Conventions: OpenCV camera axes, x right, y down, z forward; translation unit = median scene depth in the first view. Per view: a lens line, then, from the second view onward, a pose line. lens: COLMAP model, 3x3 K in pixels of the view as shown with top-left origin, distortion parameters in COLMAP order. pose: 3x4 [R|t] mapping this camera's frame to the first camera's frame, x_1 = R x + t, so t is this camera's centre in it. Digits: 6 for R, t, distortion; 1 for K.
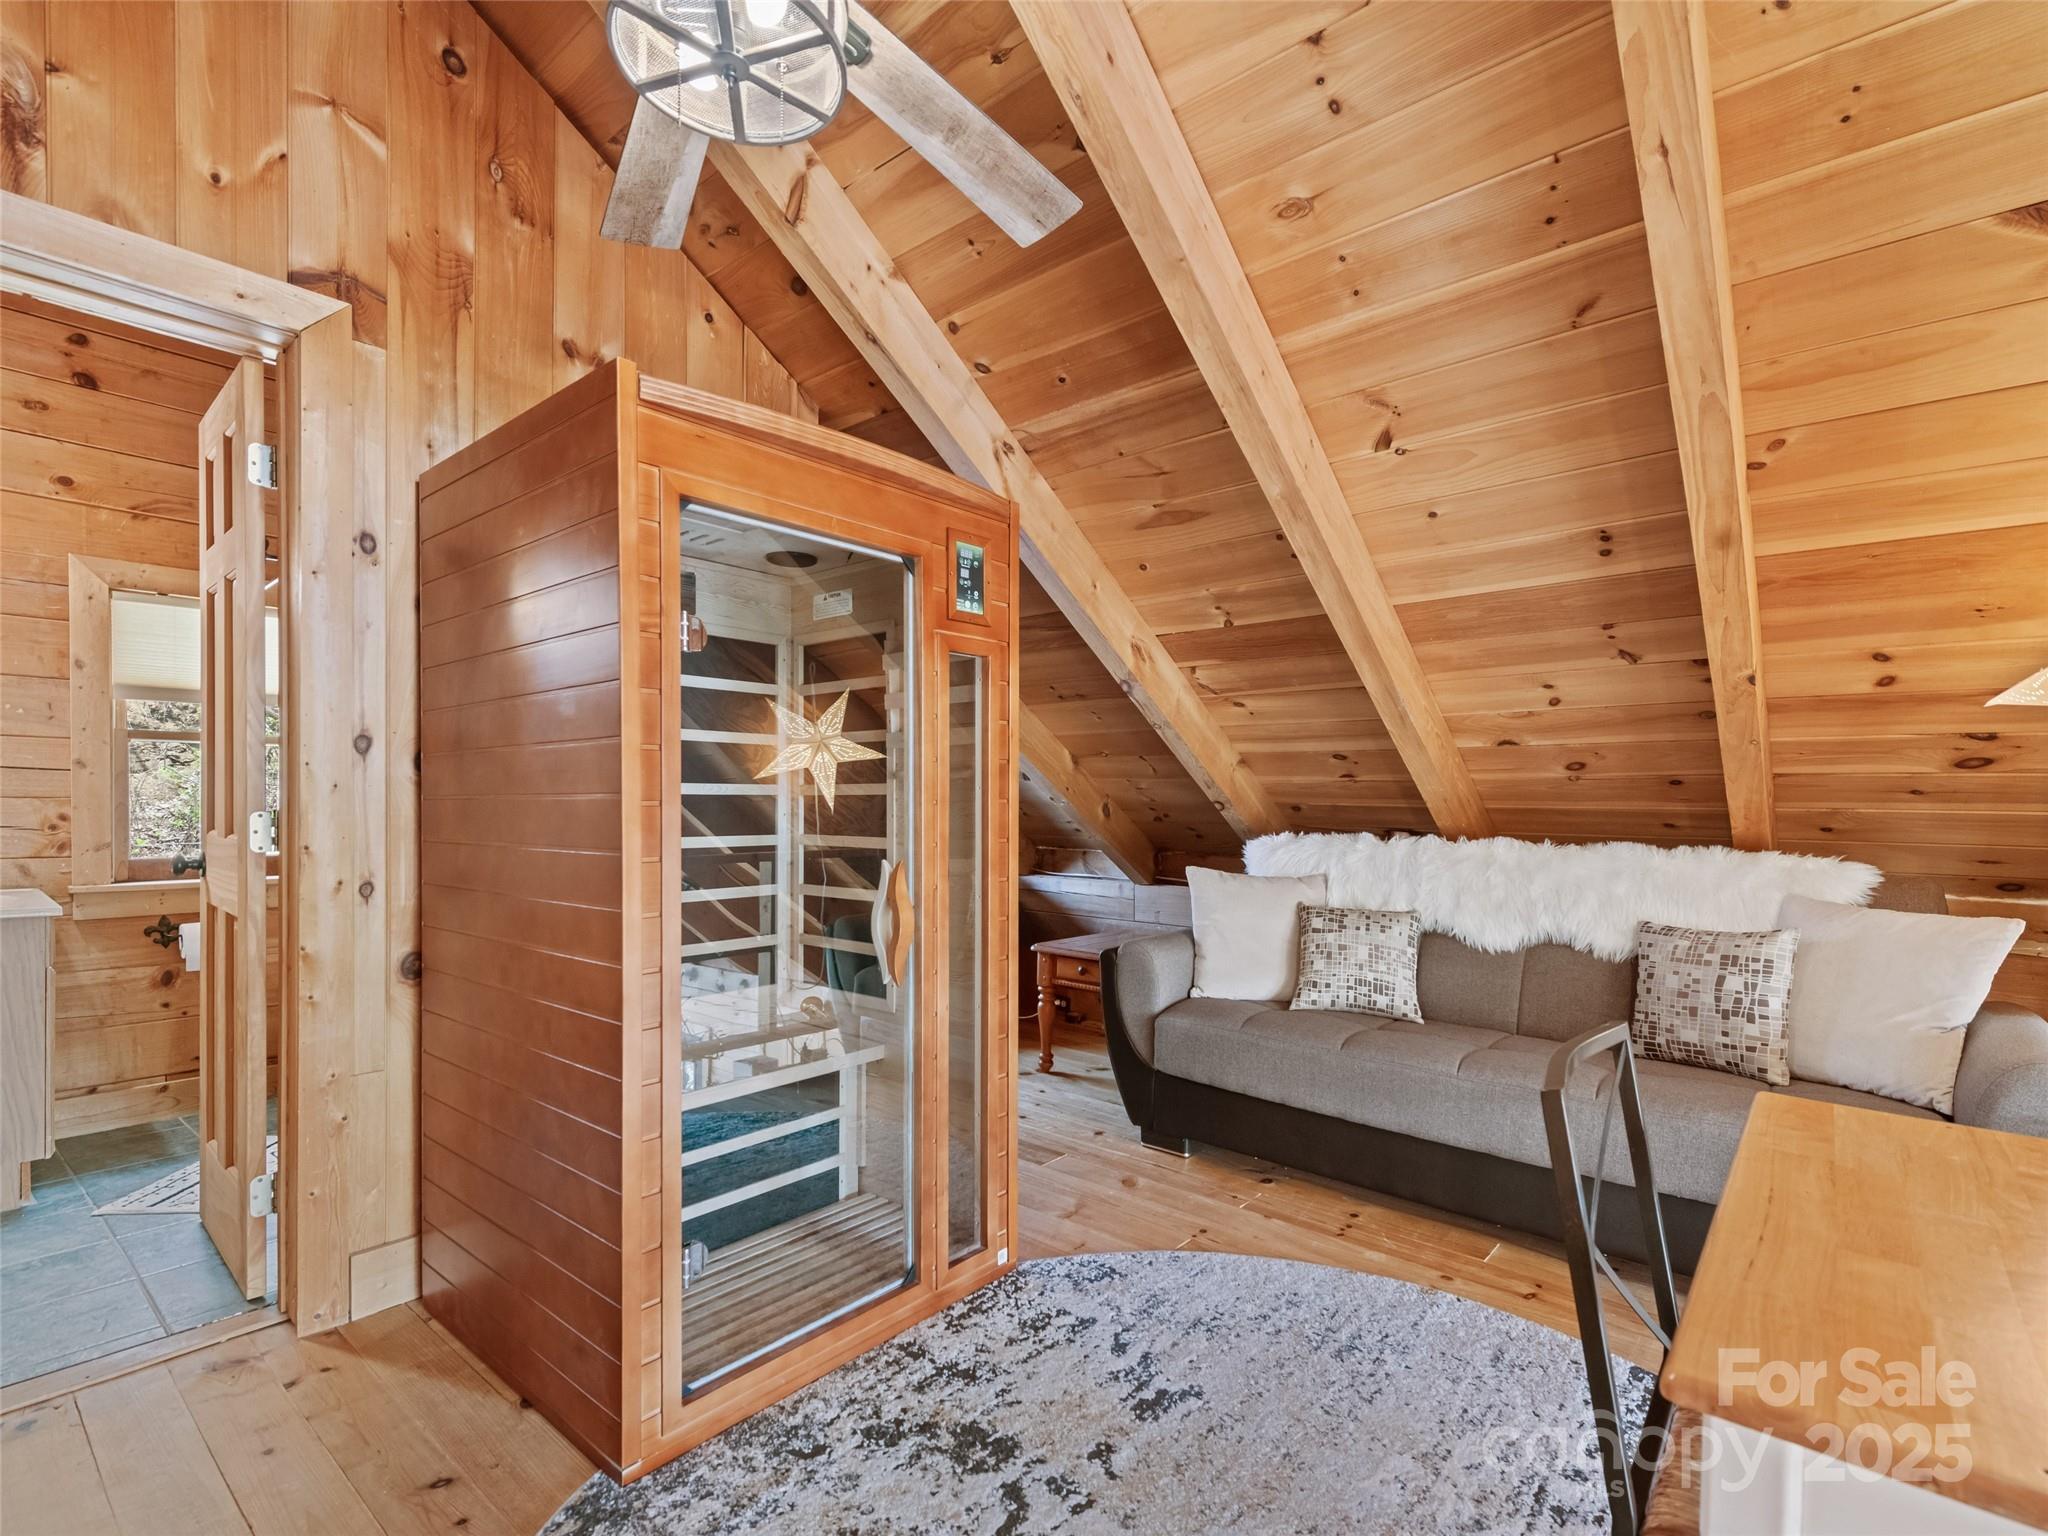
lens RADIAL K [[960.7, 0, 1020.9], [0, 960.7, 788.0], [0, 0, 1]] dist [0.022779, -0.006061]
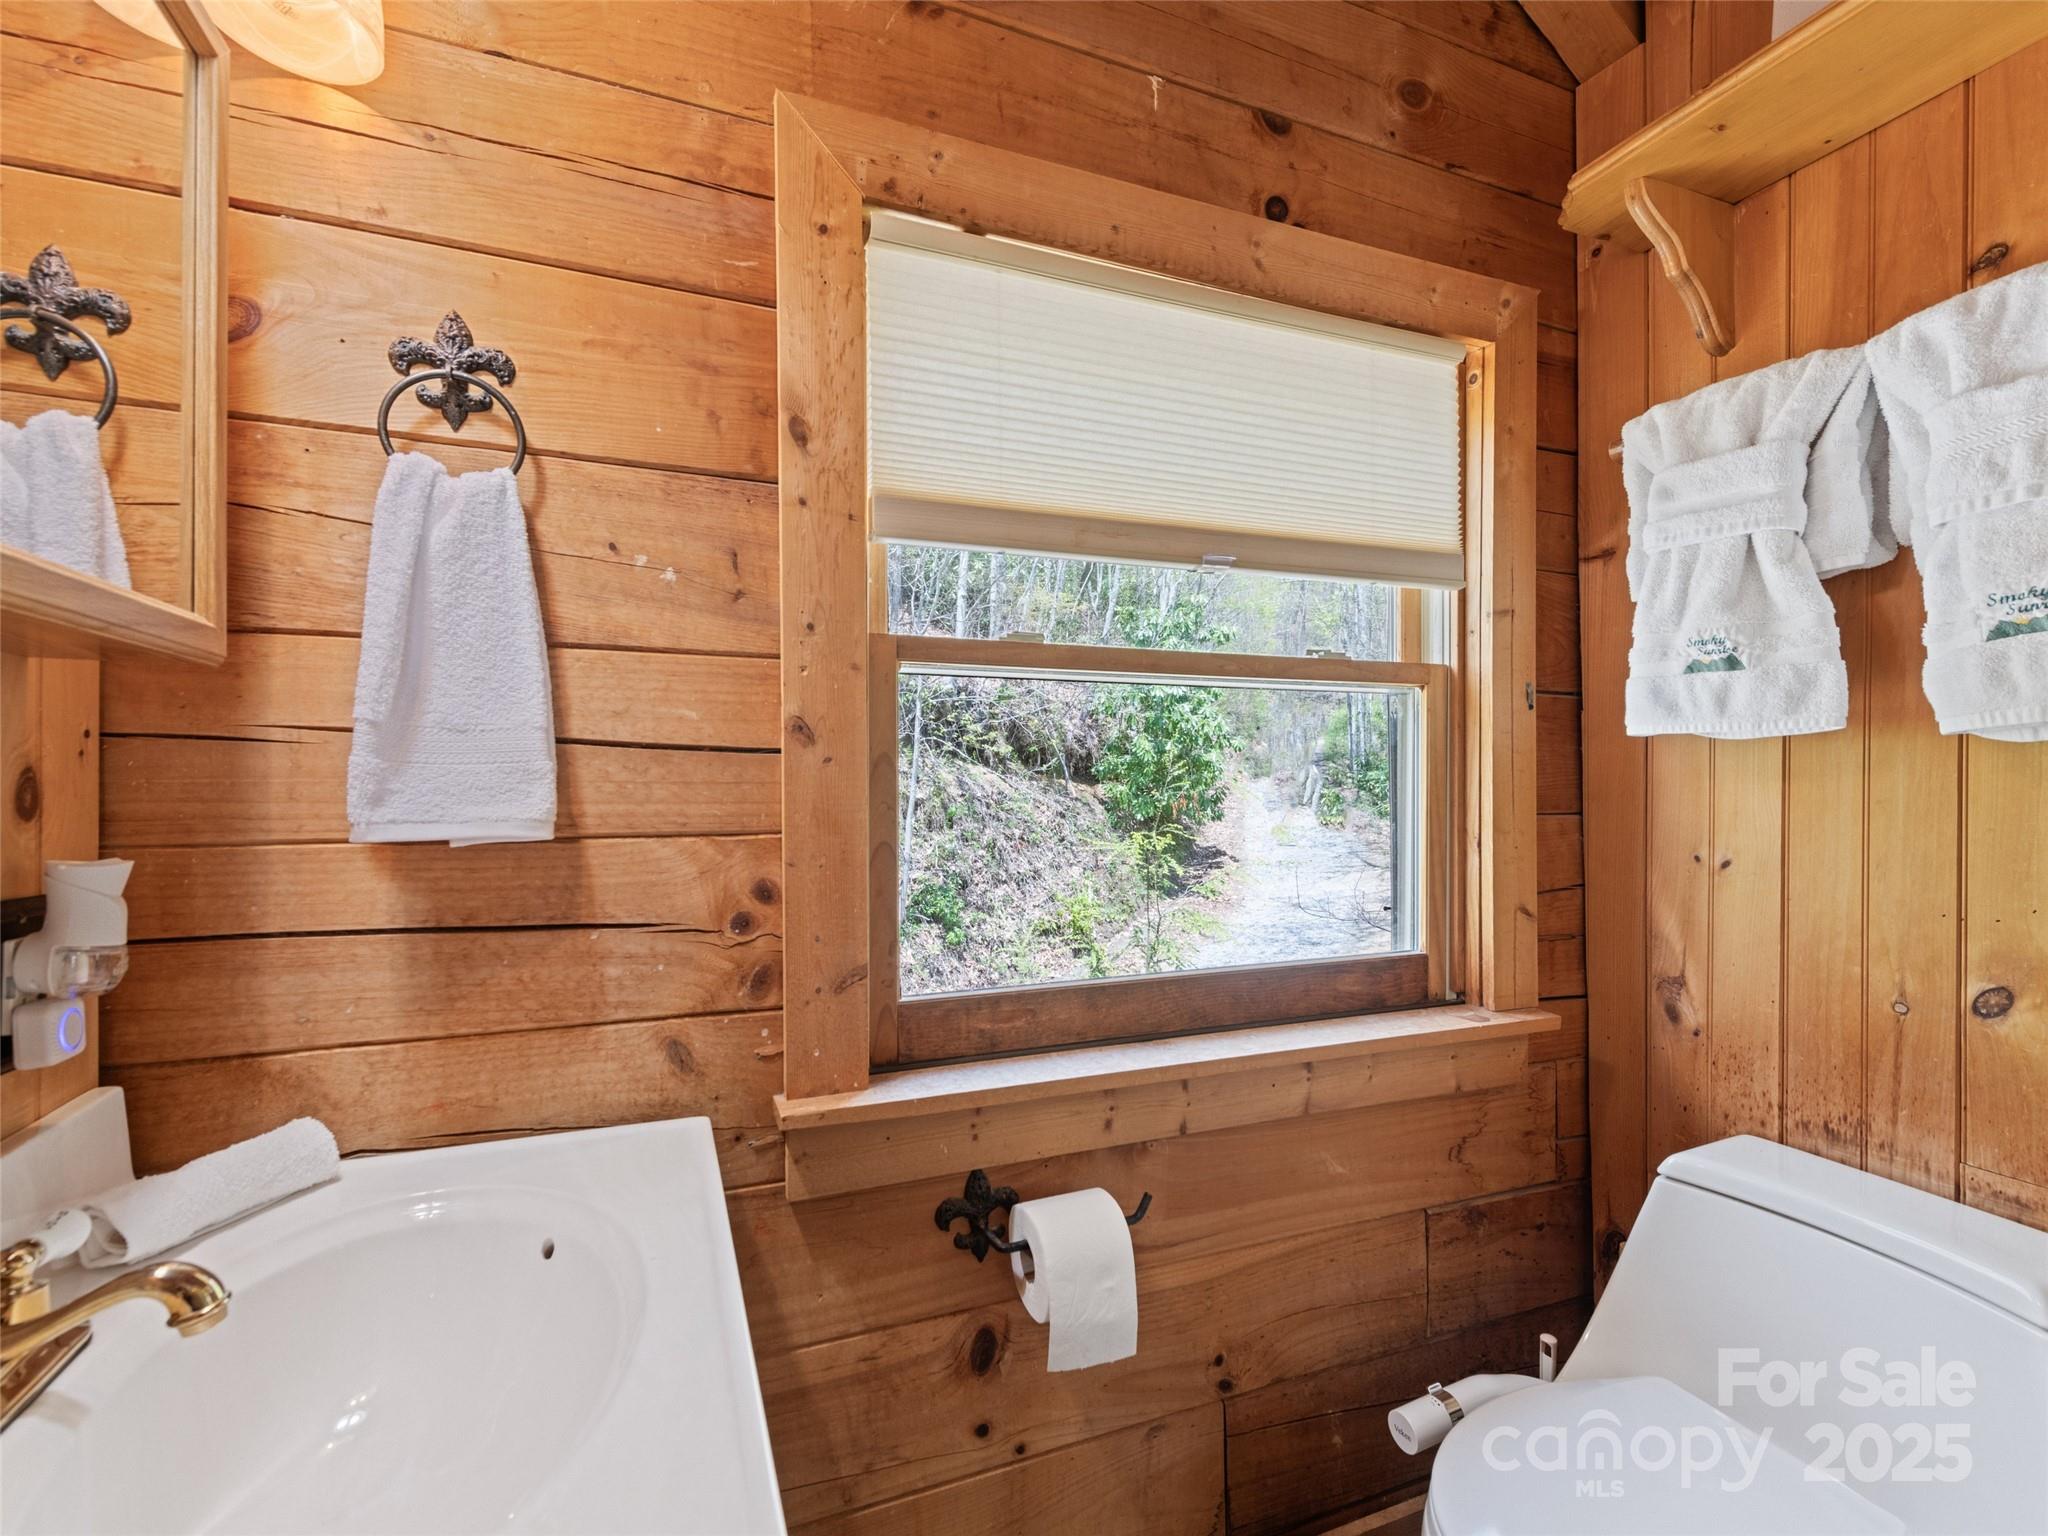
lens RADIAL K [[930.4, 0, 1026.3], [0, 930.4, 768.7], [0, 0, 1]] dist [0.004803, 0.001652]
pose [[0.884295, 0.002191, -0.466923, -0.747074], [0.000570, 0.999983, 0.005772, -0.013777], [0.466927, -0.005371, 0.884279, 0.754412]]
